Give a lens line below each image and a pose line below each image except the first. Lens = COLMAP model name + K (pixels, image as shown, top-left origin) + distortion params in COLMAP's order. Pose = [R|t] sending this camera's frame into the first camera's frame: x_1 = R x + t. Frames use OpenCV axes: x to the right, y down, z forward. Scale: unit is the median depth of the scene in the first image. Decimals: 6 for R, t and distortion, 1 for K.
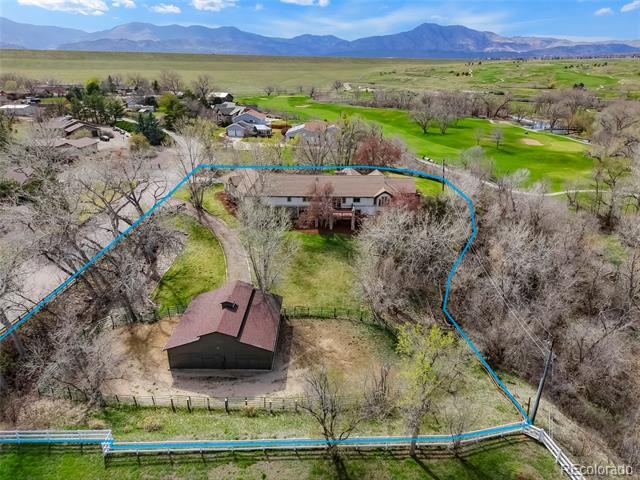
lens RADIAL K [[426.0, 0, 320.0], [0, 426.0, 240.0], [0, 0, 1]] dist [0.010945, -0.000467]
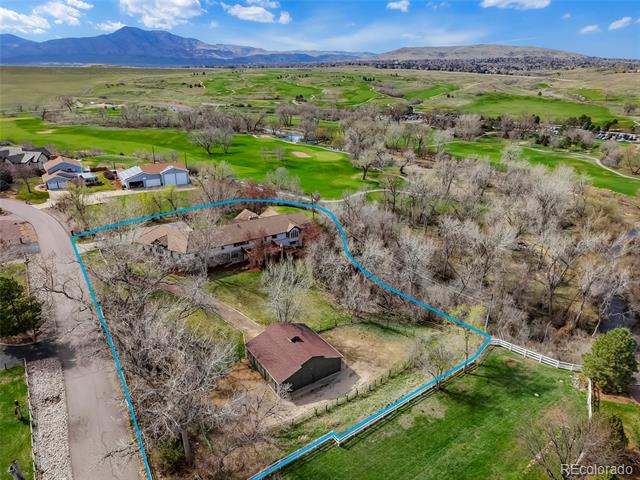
lens RADIAL K [[426.0, 0, 320.0], [0, 426.0, 240.0], [0, 0, 1]] dist [0.010945, -0.000467]
pose [[0.823730, -0.206452, 0.528059, -0.135177], [0.212629, 0.975861, 0.049841, -0.034615], [-0.525602, 0.071225, 0.847744, -0.036026]]
